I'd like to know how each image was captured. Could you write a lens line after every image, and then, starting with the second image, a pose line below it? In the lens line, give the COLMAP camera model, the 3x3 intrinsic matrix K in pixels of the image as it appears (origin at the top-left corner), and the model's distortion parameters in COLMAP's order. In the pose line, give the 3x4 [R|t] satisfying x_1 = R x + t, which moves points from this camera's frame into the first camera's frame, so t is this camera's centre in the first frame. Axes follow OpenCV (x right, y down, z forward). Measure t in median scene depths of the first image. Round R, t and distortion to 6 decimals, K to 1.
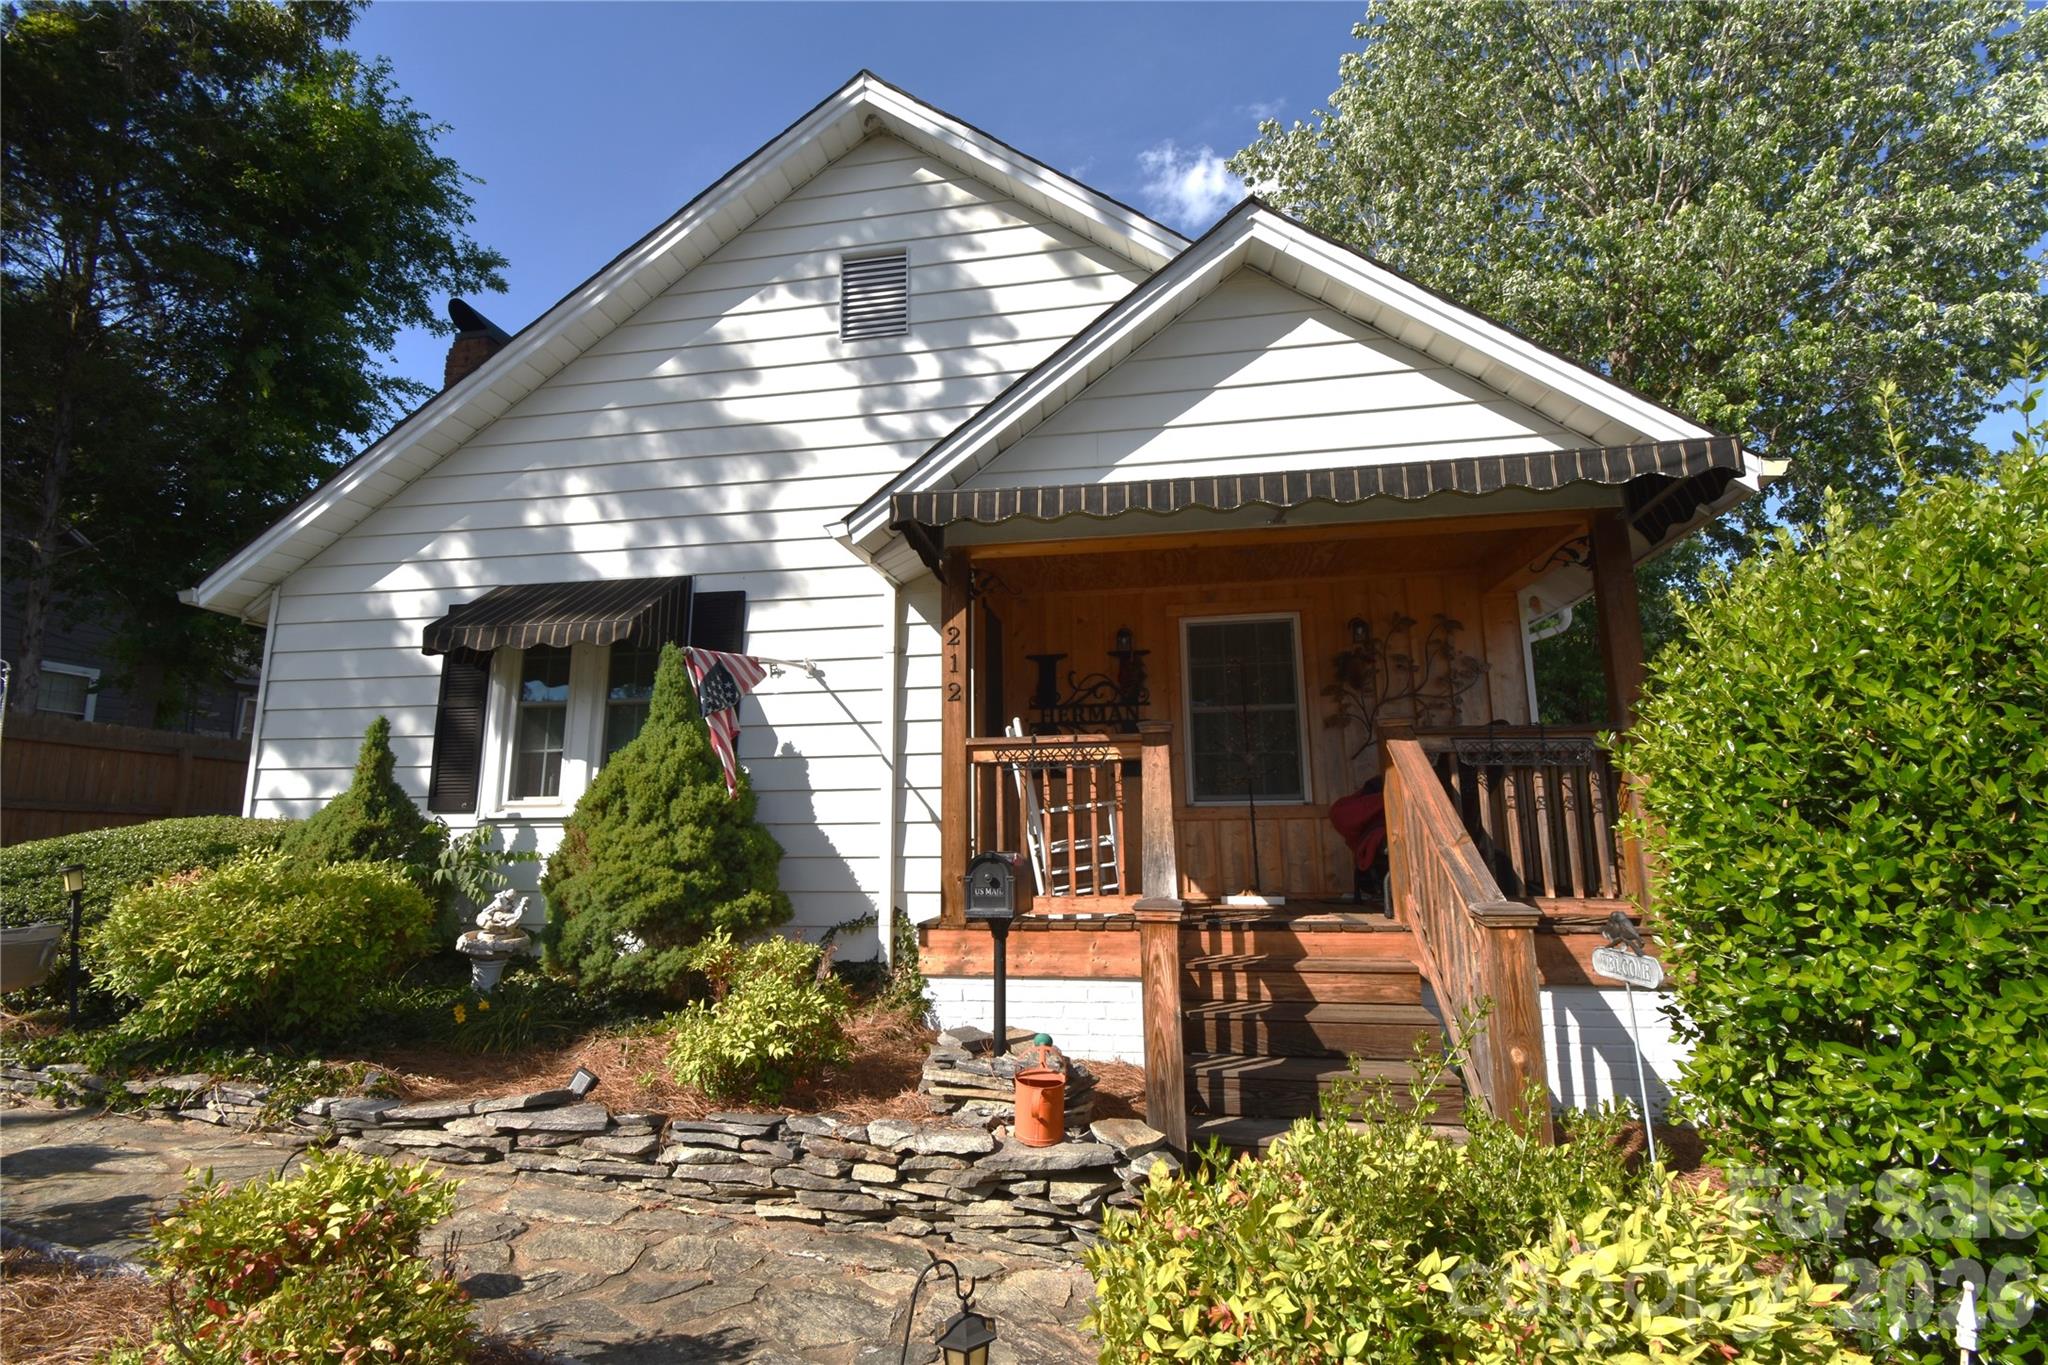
lens RADIAL K [[908.9, 0, 1024.0], [0, 908.9, 682.5], [0, 0, 1]] dist [0.016495, -0.026604]
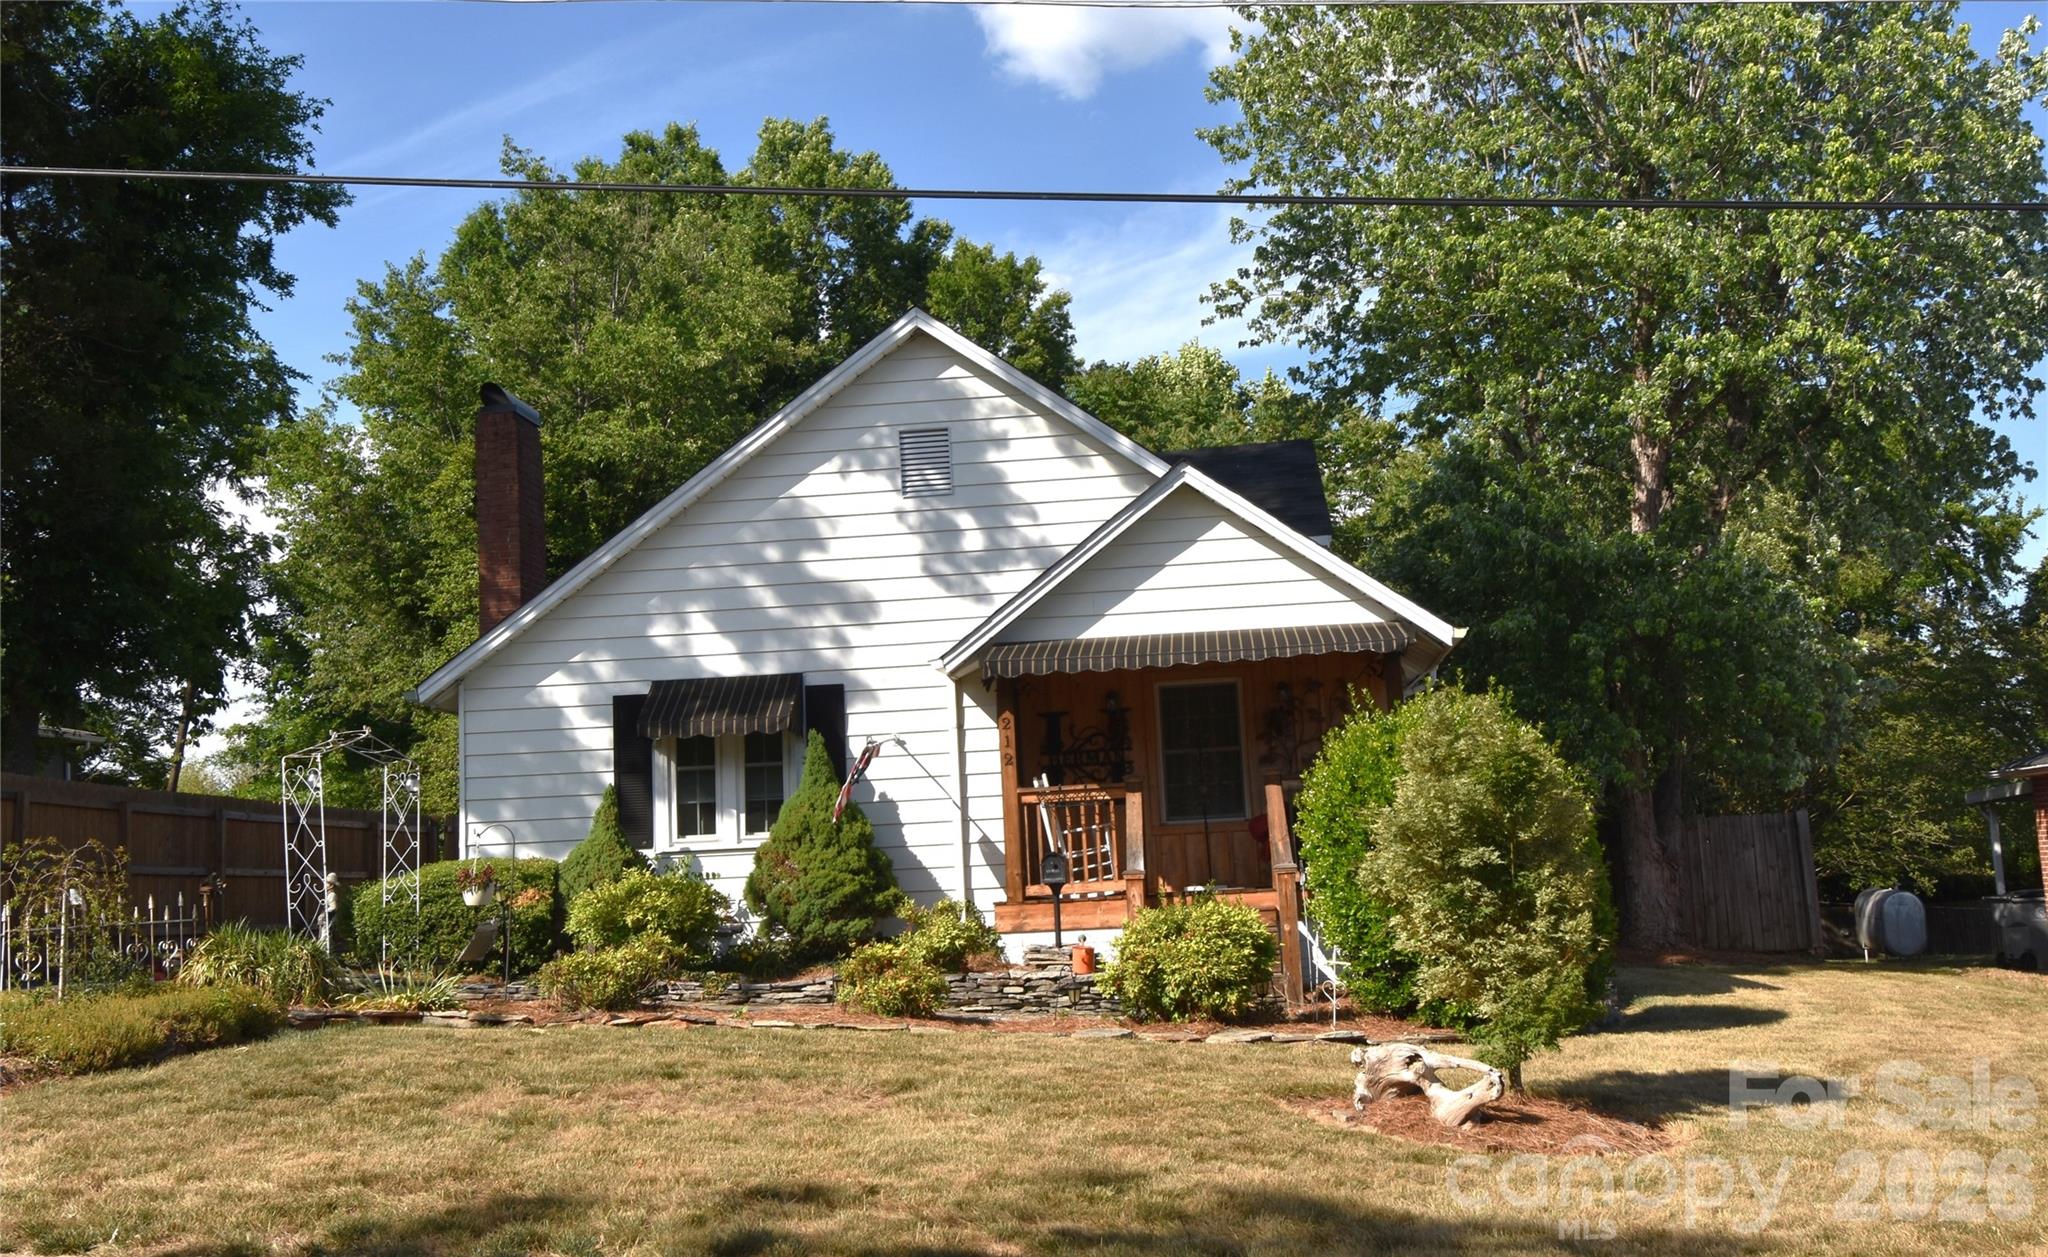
lens RADIAL K [[2209.0, 0, 1027.0], [0, 2209.0, 579.7], [0, 0, 1]] dist [0.014624, -0.014973]
pose [[0.996521, -0.027694, 0.078600, -0.336488], [0.025941, 0.999393, 0.023236, -0.390345], [-0.079196, -0.021117, 0.996635, -2.832804]]
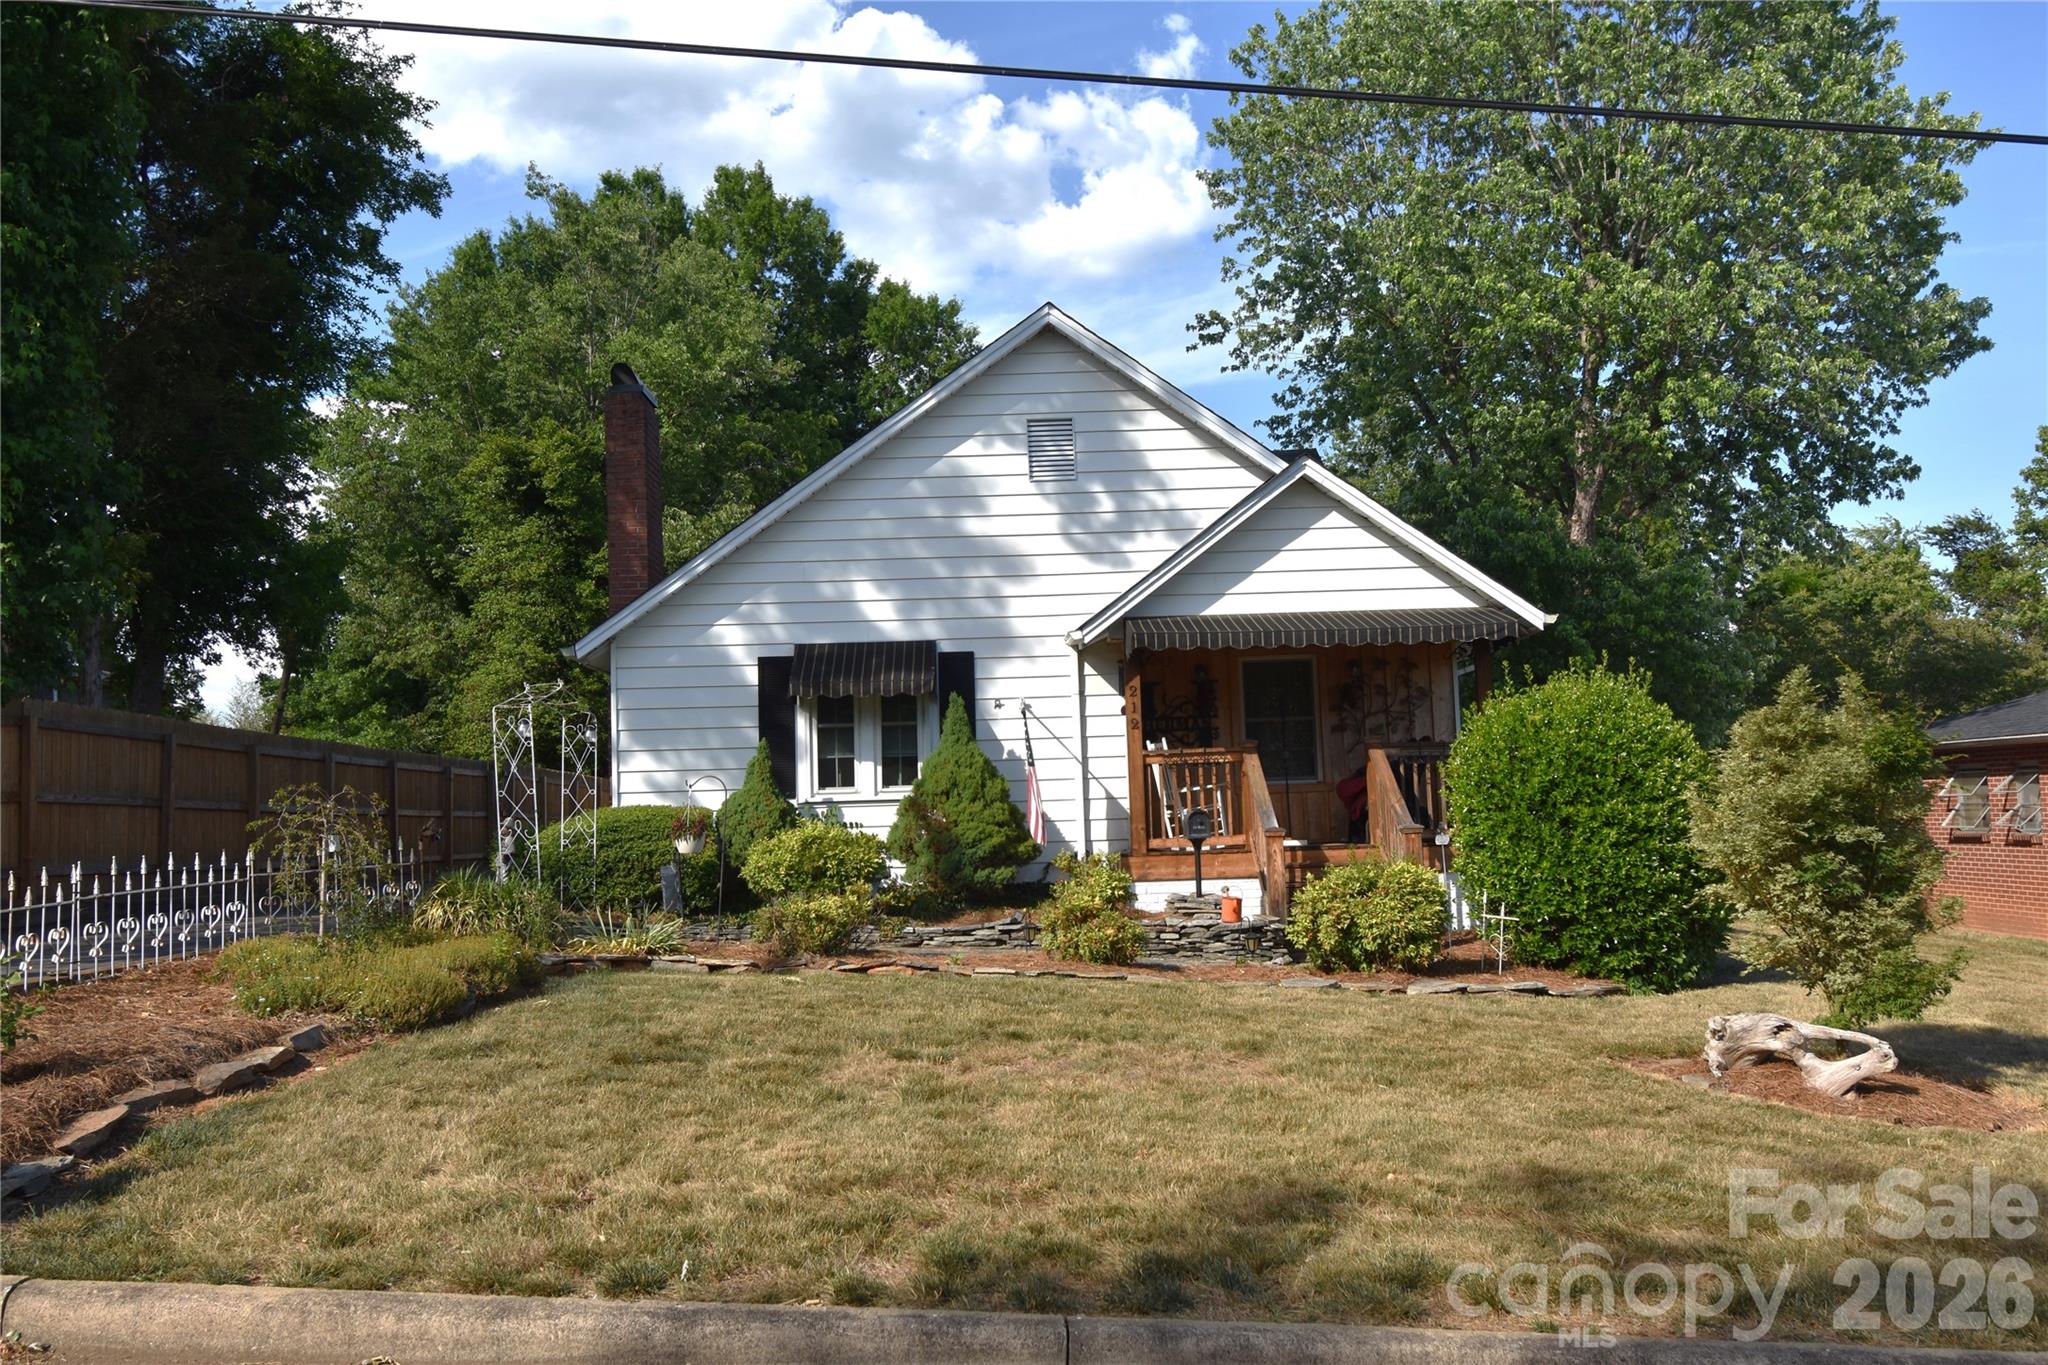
lens RADIAL K [[1760.2, 0, 1024.0], [0, 1760.2, 682.5], [0, 0, 1]] dist [0.039244, -0.131345]
pose [[0.984528, -0.008917, 0.174998, -0.869336], [-0.005579, 0.996603, 0.082170, -0.342212], [-0.175136, -0.081875, 0.981134, -2.251751]]
